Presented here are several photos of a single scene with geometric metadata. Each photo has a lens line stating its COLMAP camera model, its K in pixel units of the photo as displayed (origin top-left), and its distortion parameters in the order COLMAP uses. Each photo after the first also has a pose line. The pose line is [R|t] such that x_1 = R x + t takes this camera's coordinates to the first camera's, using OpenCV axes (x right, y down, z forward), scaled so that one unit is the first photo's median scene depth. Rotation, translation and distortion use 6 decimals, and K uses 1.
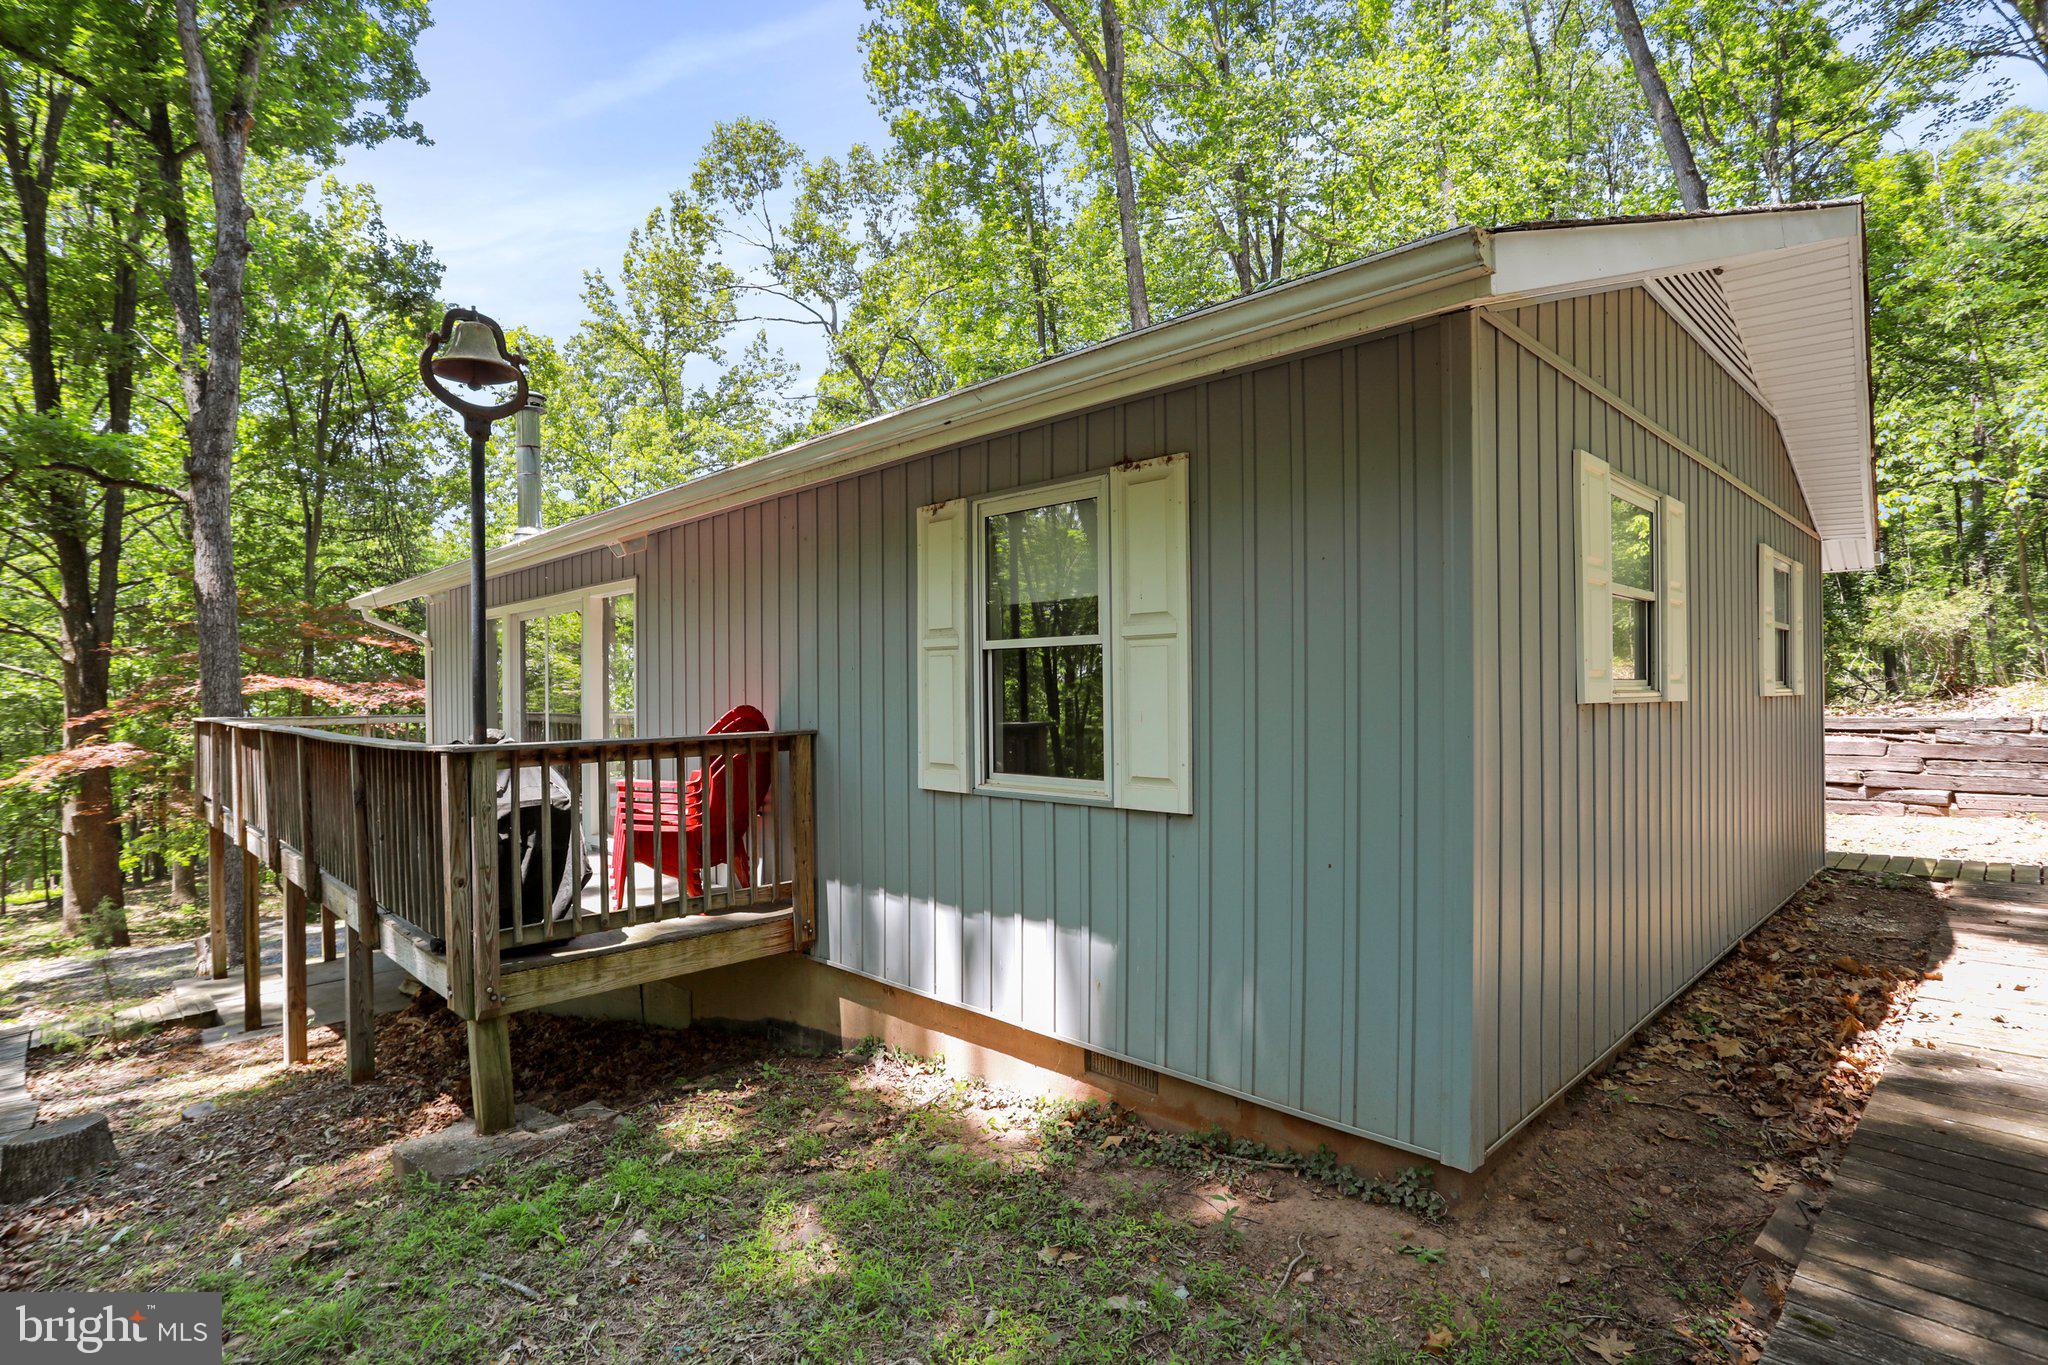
lens RADIAL K [[1002.1, 0, 1024.0], [0, 1002.1, 699.9], [0, 0, 1]] dist [-0.019076, 0.002422]
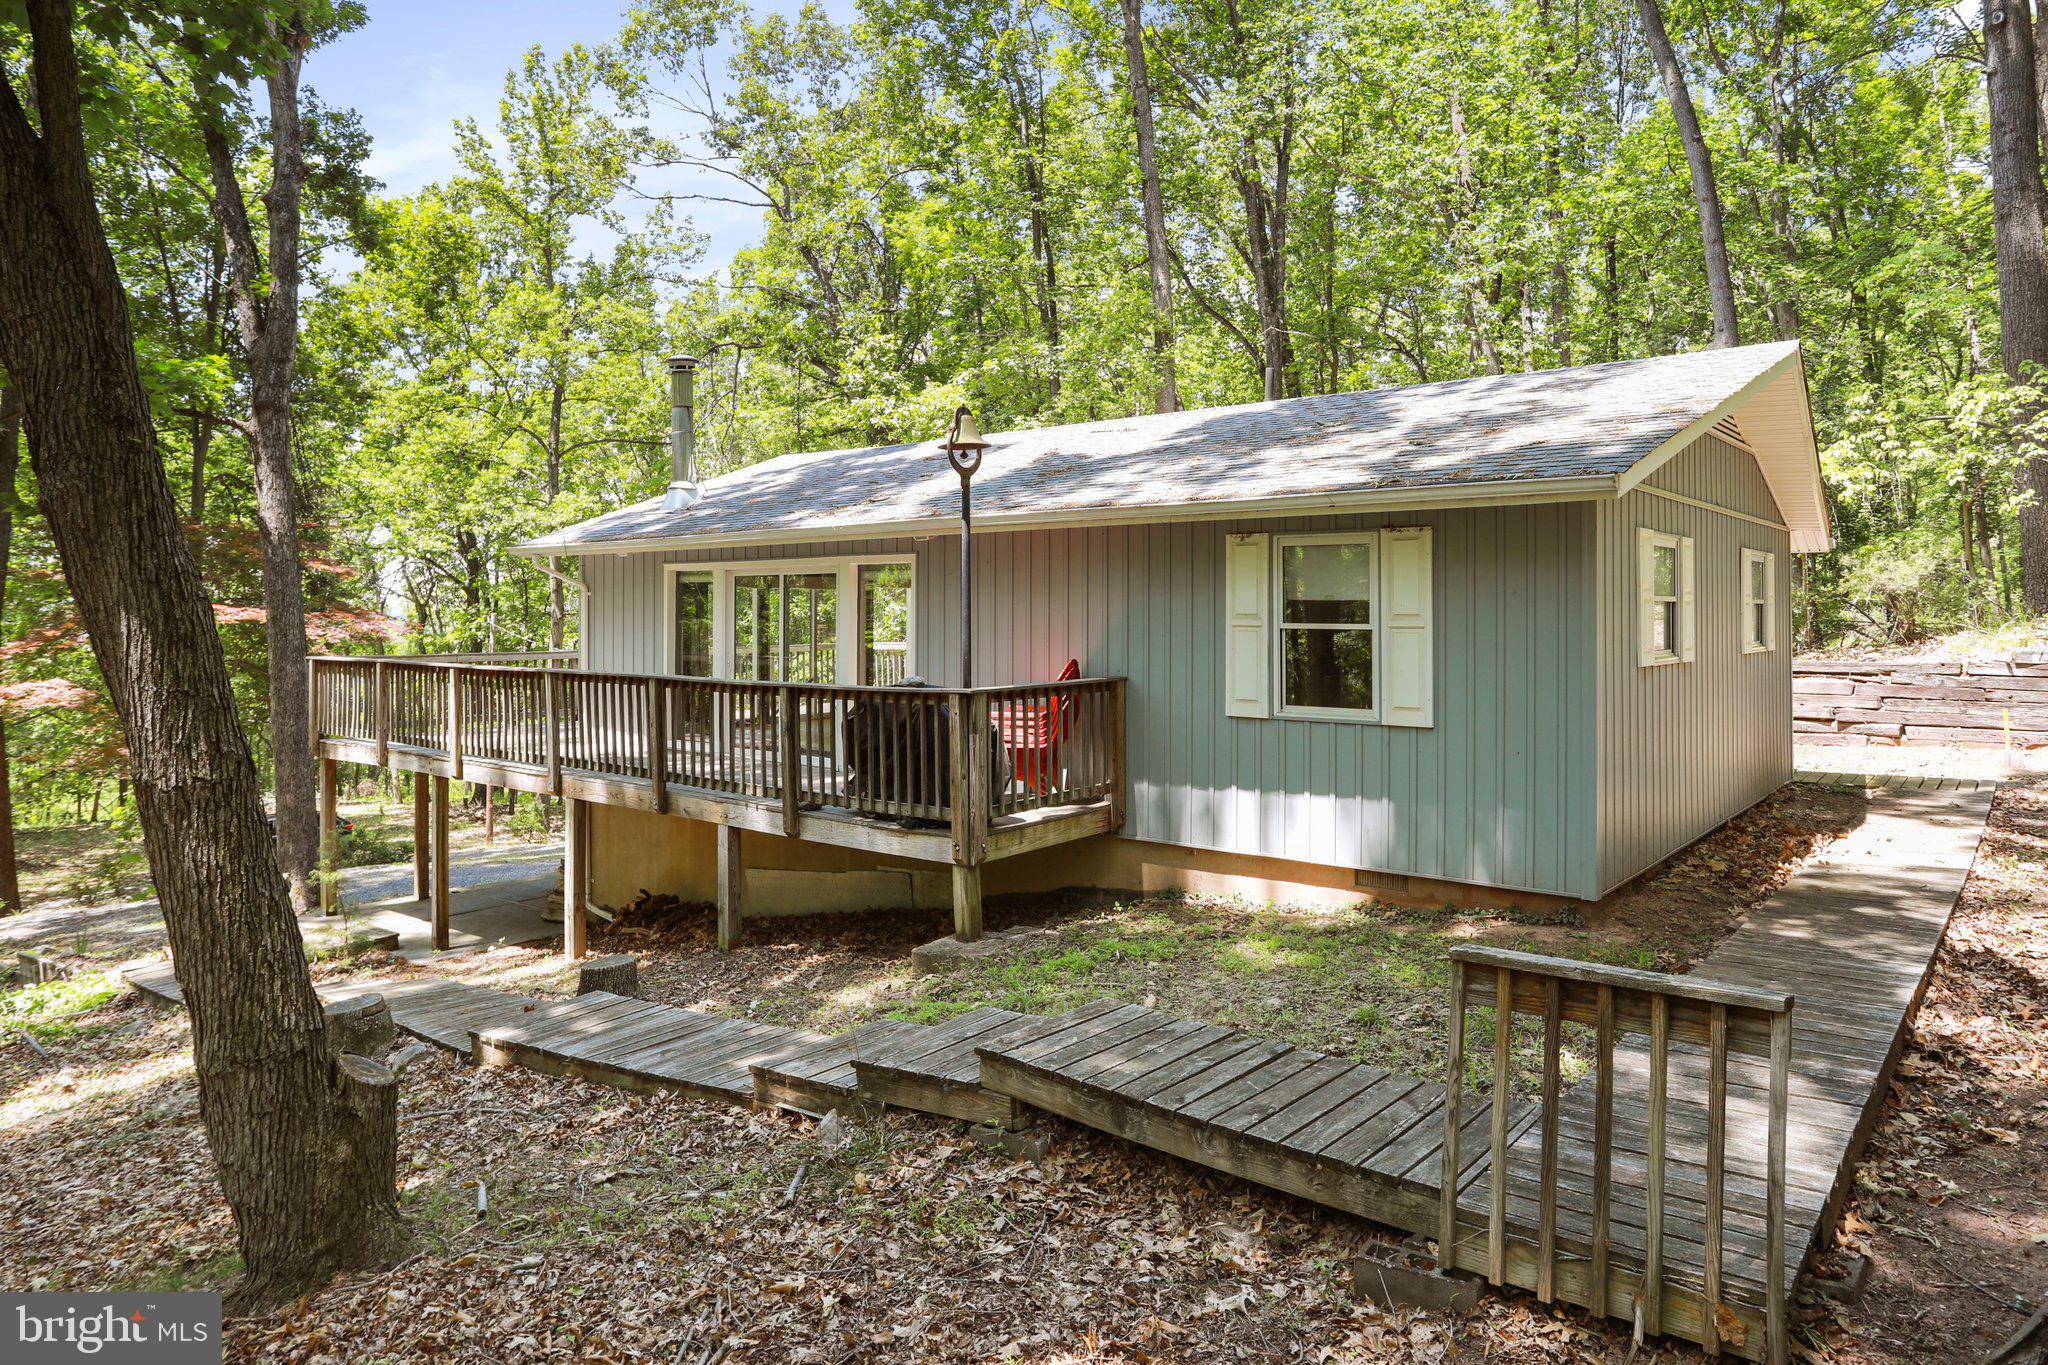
lens RADIAL K [[1324.4, 0, 990.9], [0, 1324.4, 603.2], [0, 0, 1]] dist [-0.001155, -0.006515]
pose [[0.994500, 0.007925, 0.104437, -0.323279], [-0.006714, 0.999906, -0.011940, -0.027959], [-0.104522, 0.011173, 0.994460, -0.474551]]
